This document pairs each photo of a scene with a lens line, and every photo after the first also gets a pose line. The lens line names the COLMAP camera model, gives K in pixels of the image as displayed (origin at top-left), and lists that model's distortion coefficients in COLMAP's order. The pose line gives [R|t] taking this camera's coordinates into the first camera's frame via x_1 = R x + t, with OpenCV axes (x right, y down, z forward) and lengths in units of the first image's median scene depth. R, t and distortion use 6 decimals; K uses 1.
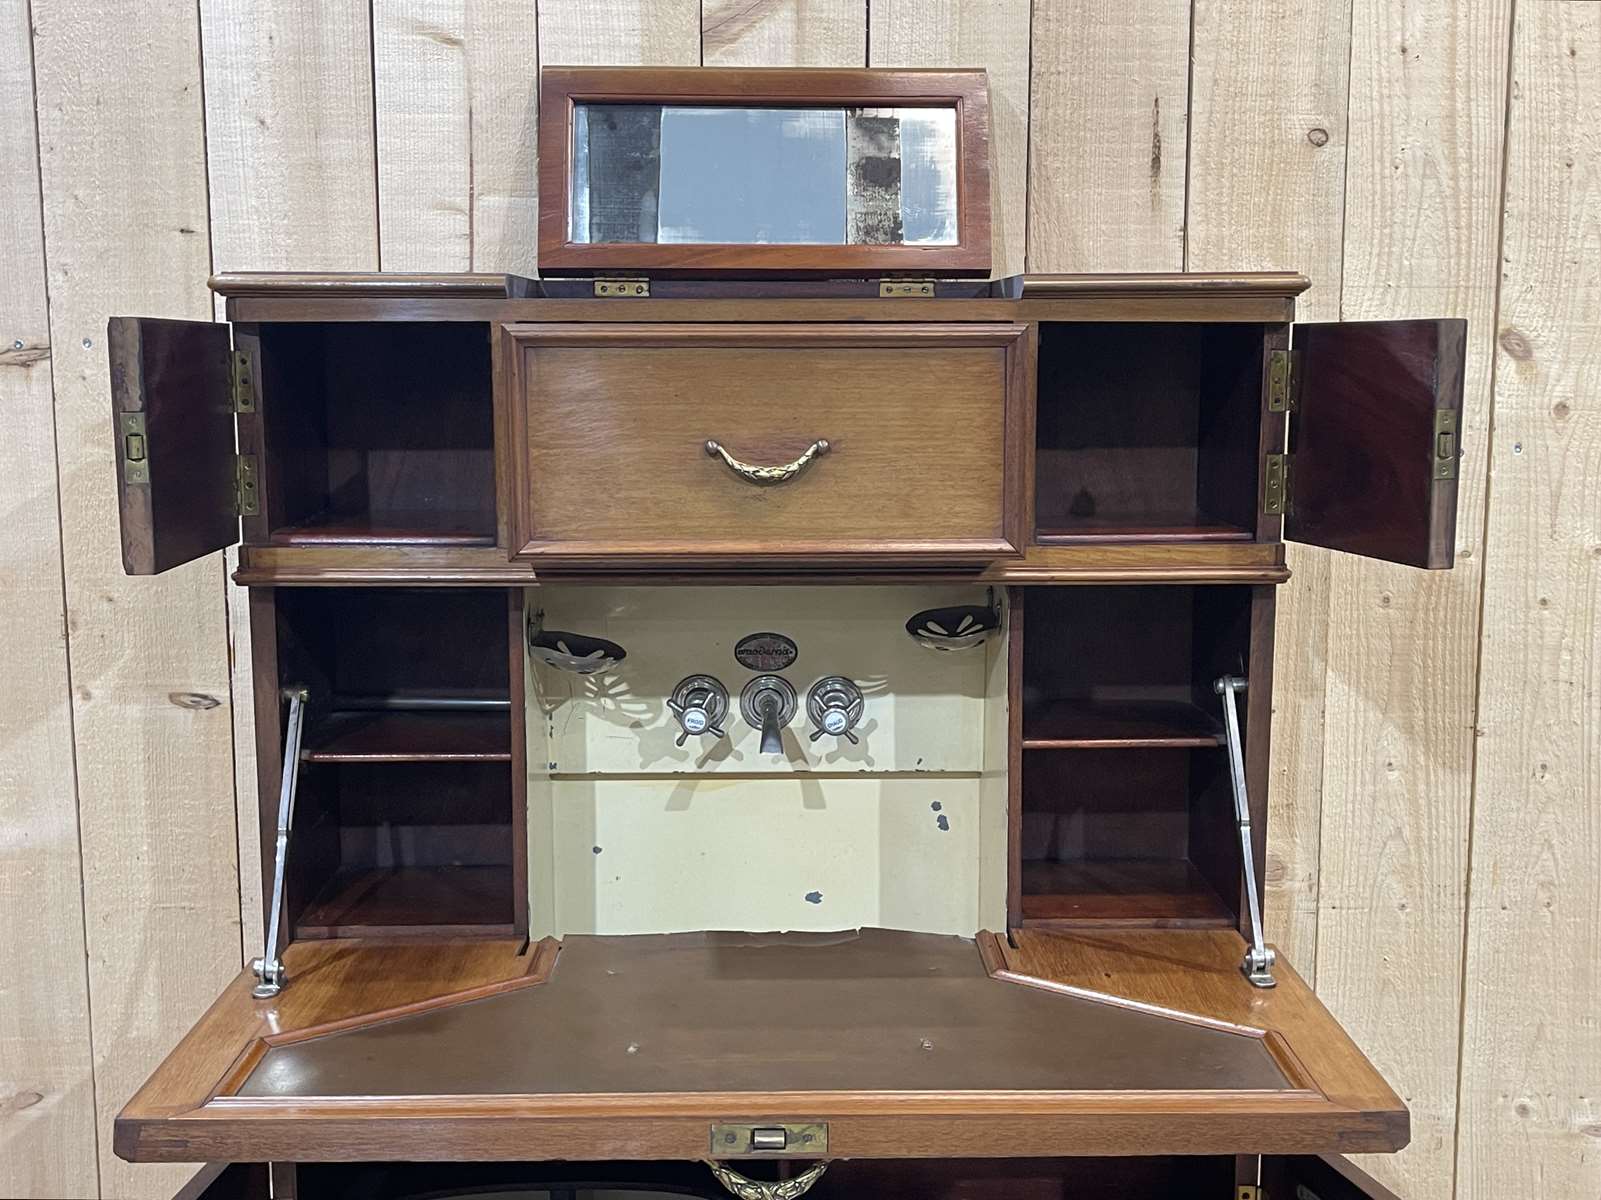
lens RADIAL K [[1995.1, 0, 817.0], [0, 1995.1, 667.2], [0, 0, 1]] dist [0.042986, 0.000000]
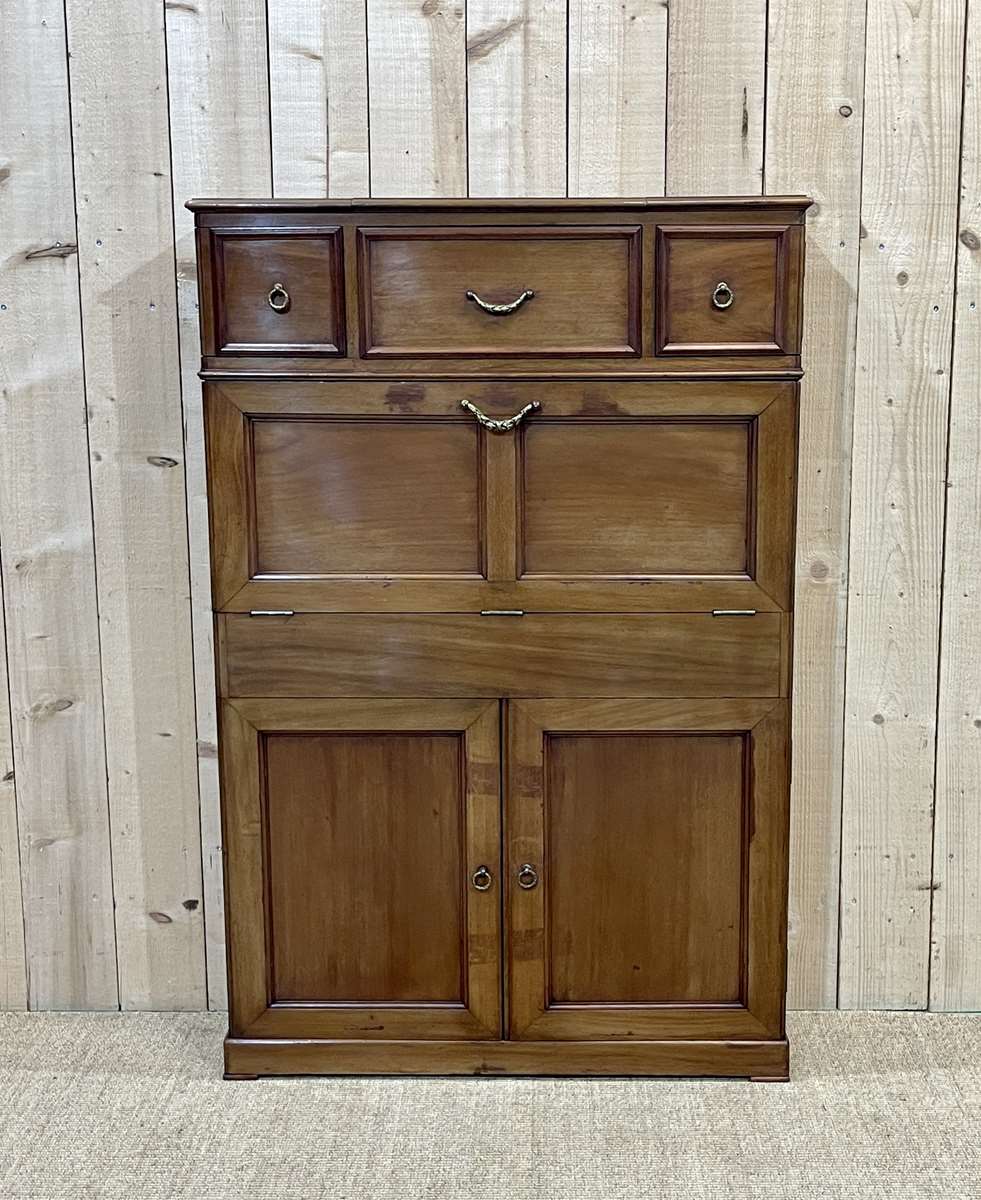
lens RADIAL K [[1941.3, 0, 519.9], [0, 1941.3, 684.4], [0, 0, 1]] dist [0.046297, 0.000000]
pose [[0.998926, 0.005895, -0.045959, 0.061505], [-0.003660, 0.998813, 0.048569, 0.123864], [0.046191, -0.048349, 0.997762, -0.612605]]
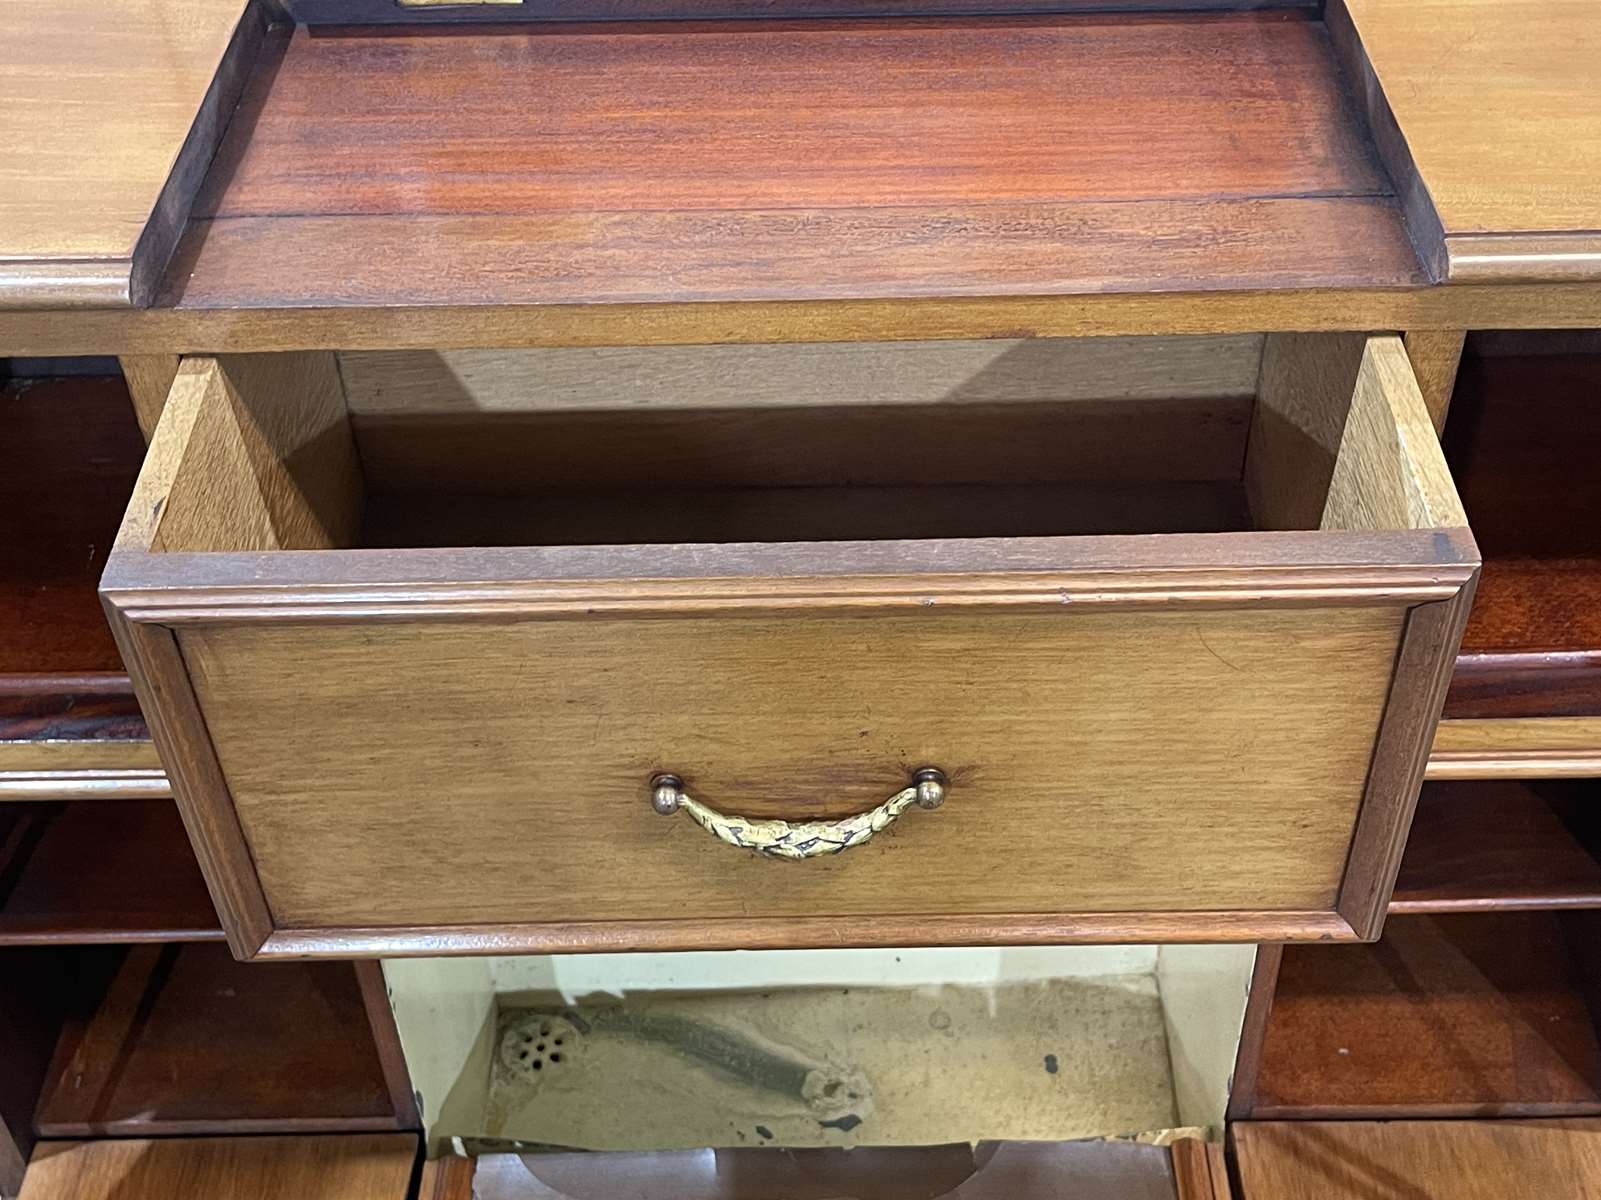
lens RADIAL K [[1995.1, 0, 831.4], [0, 1995.1, 559.6], [0, 0, 1]] dist [0.042986, 0.000000]
pose [[0.999601, 0.002486, -0.028149, -0.005036], [0.013396, 0.835407, 0.549468, -0.311981], [0.024882, -0.549626, 0.835040, 0.554032]]
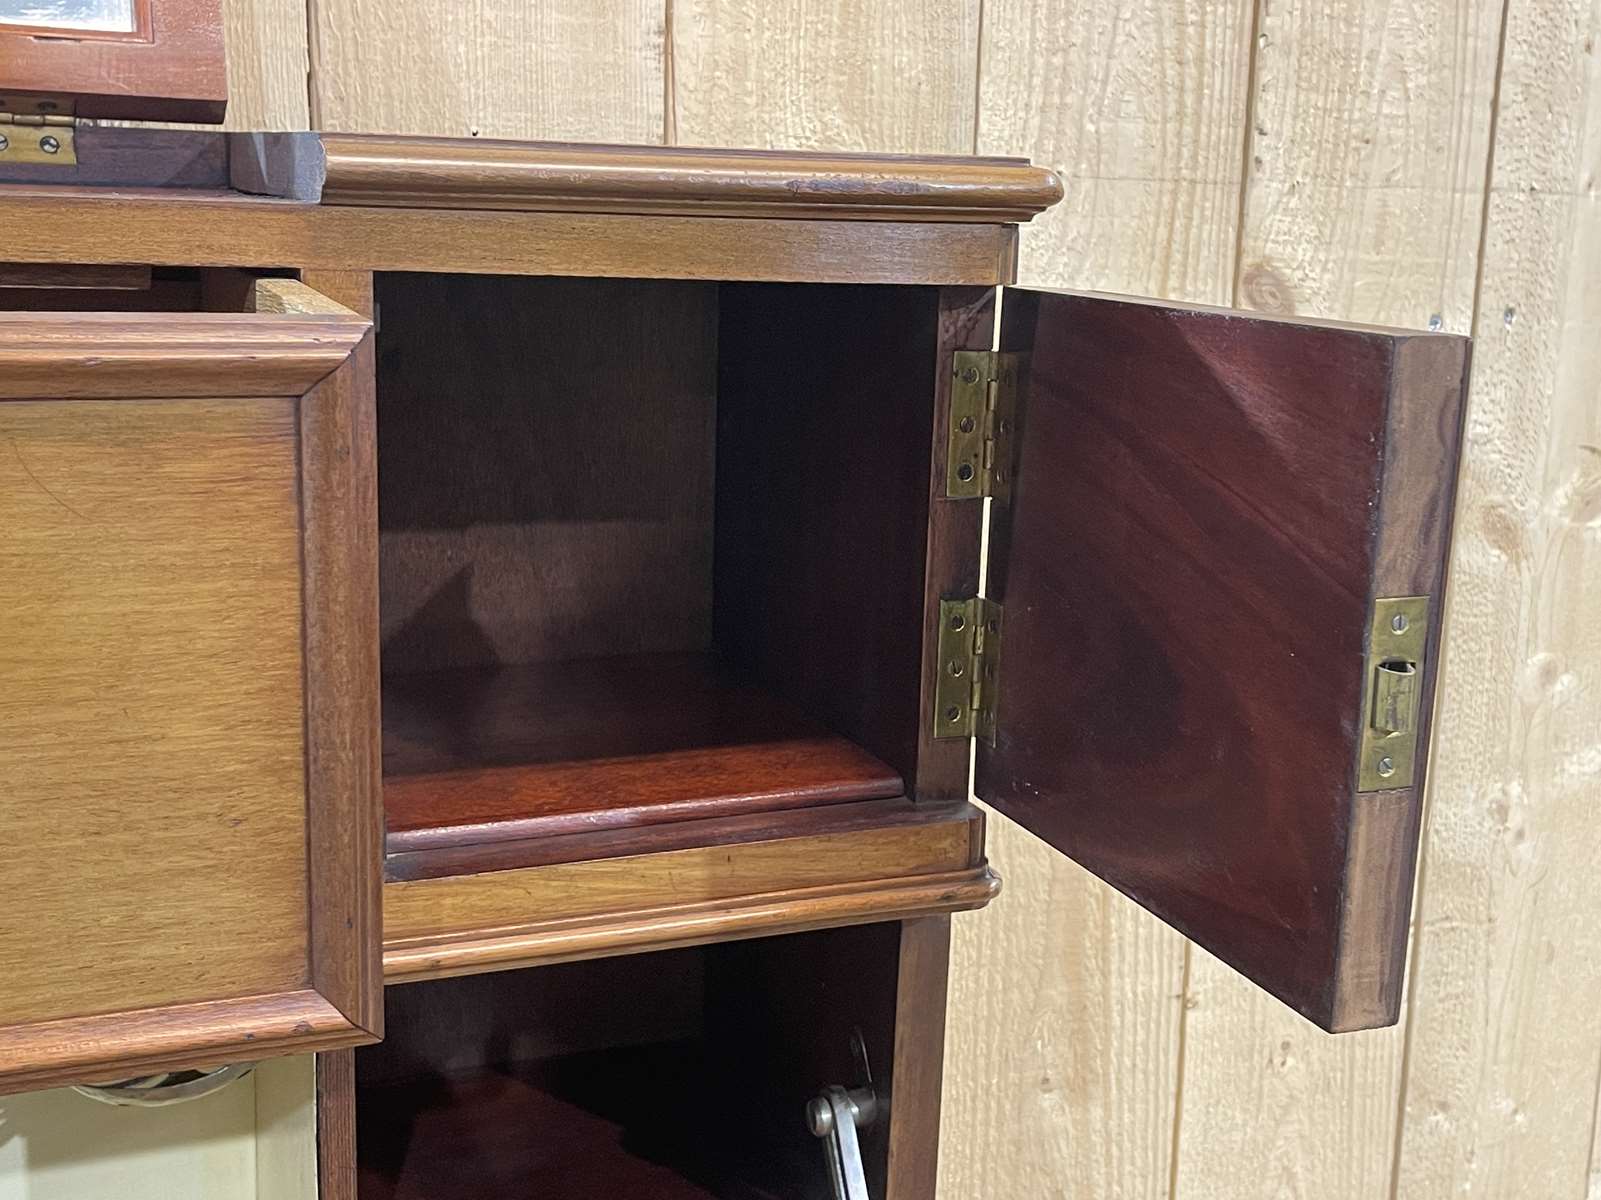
lens RADIAL K [[1995.1, 0, 824.6], [0, 1995.1, 625.7], [0, 0, 1]] dist [0.042986, 0.000000]
pose [[0.931419, -0.048266, 0.360735, 0.047598], [0.020551, 0.996561, 0.080277, -0.121199], [-0.363369, -0.067358, 0.929207, 0.560678]]
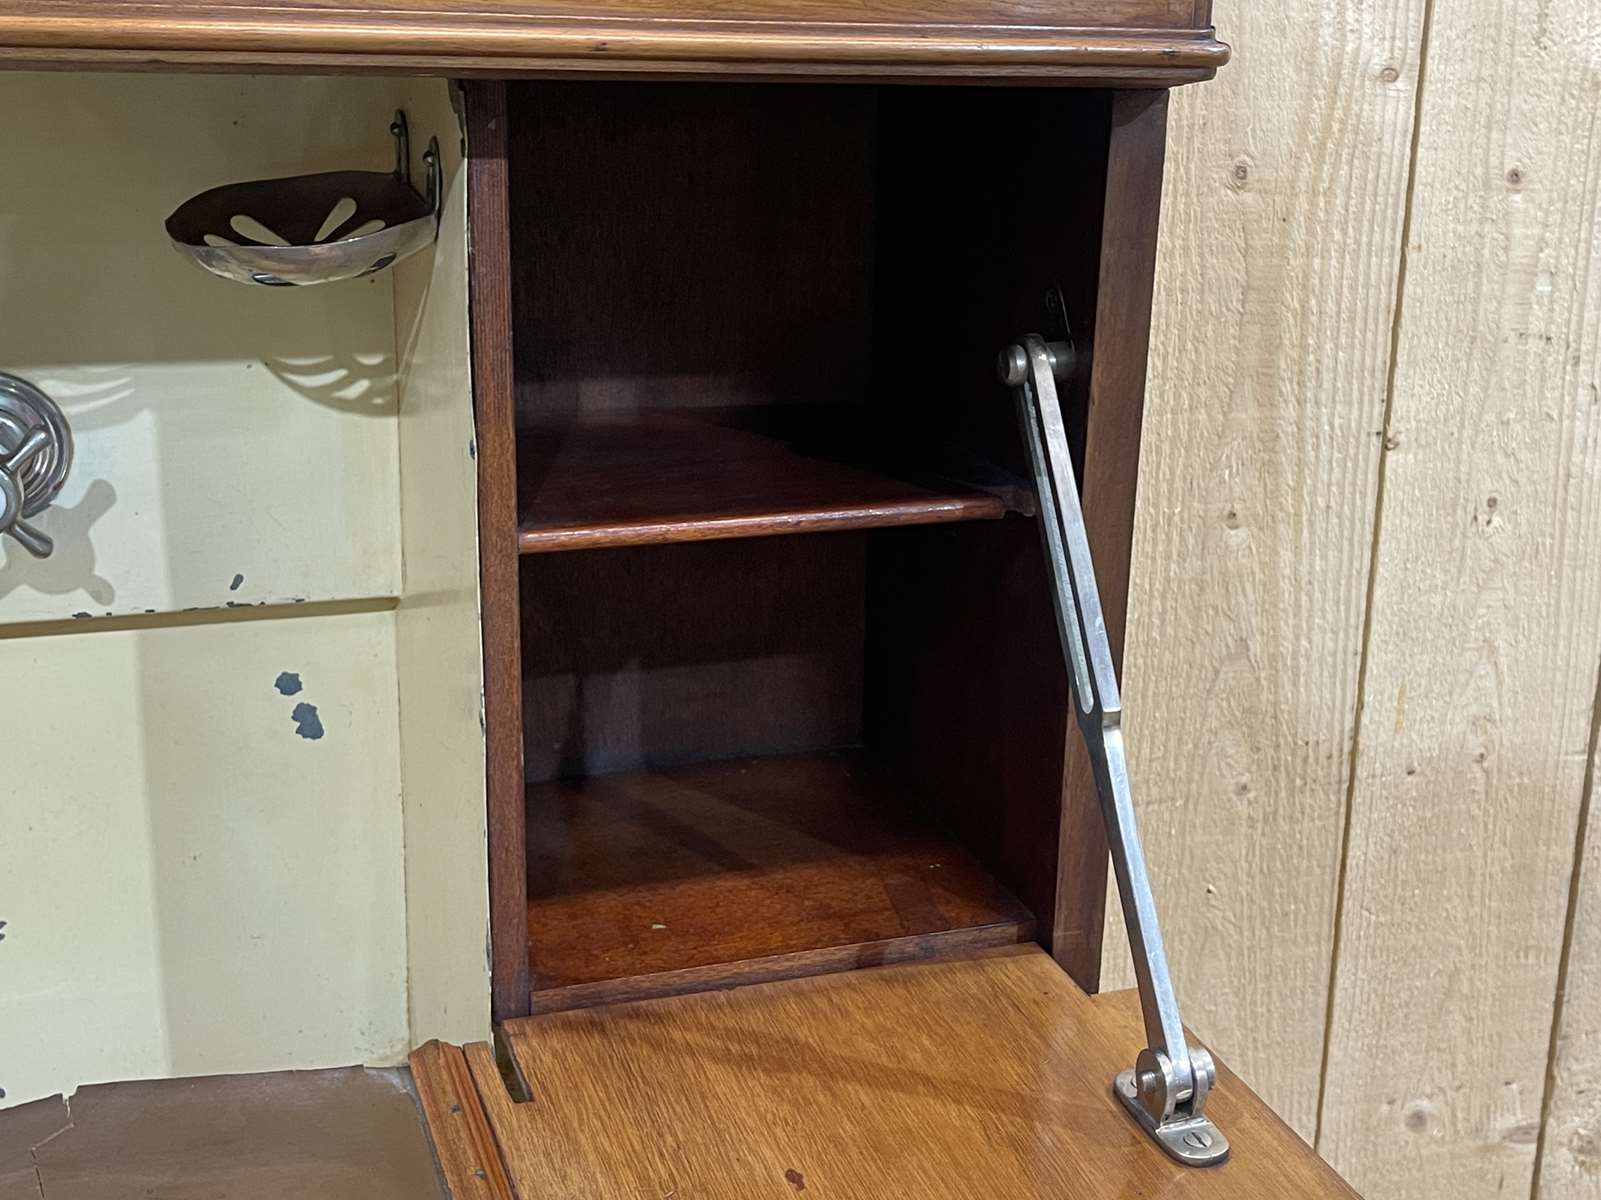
lens RADIAL K [[2005.5, 0, 837.9], [0, 2005.5, 605.1], [0, 0, 1]] dist [0.049404, 0.000000]
pose [[0.948771, -0.064916, 0.309223, 0.040681], [0.021923, 0.989833, 0.140534, -0.001306], [-0.315202, -0.126555, 0.940549, 0.587820]]
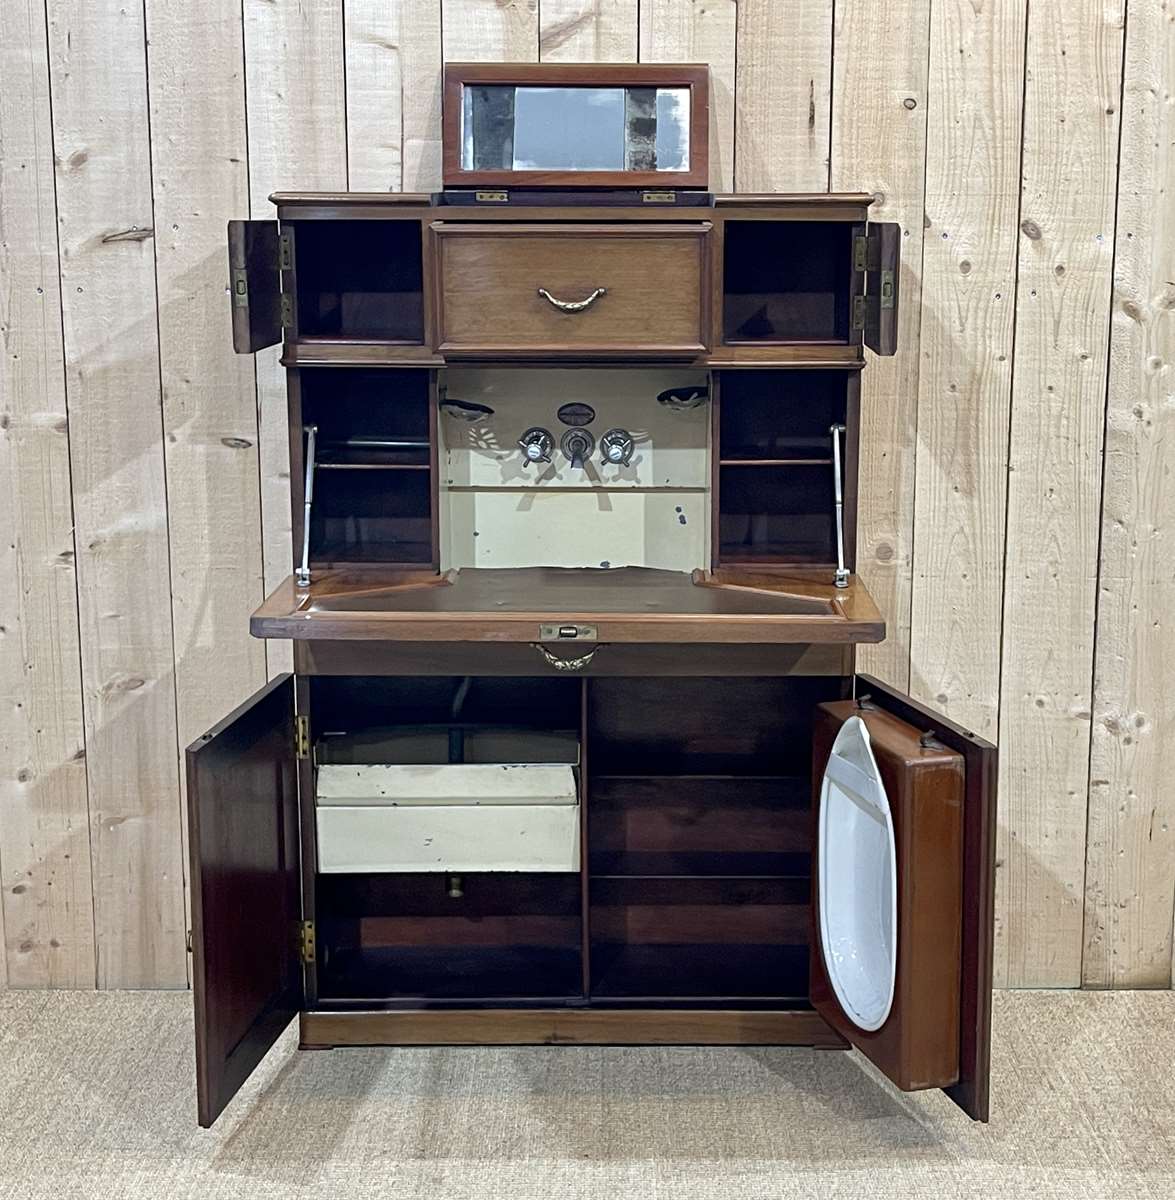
lens RADIAL K [[2314.6, 0, 626.7], [0, 2314.6, 674.0], [0, 0, 1]] dist [0.099747, 0.000000]
pose [[0.999535, 0.008231, -0.029354, 0.075967], [-0.006649, 0.998541, 0.053583, 0.105515], [0.029752, -0.053363, 0.998132, -0.961497]]
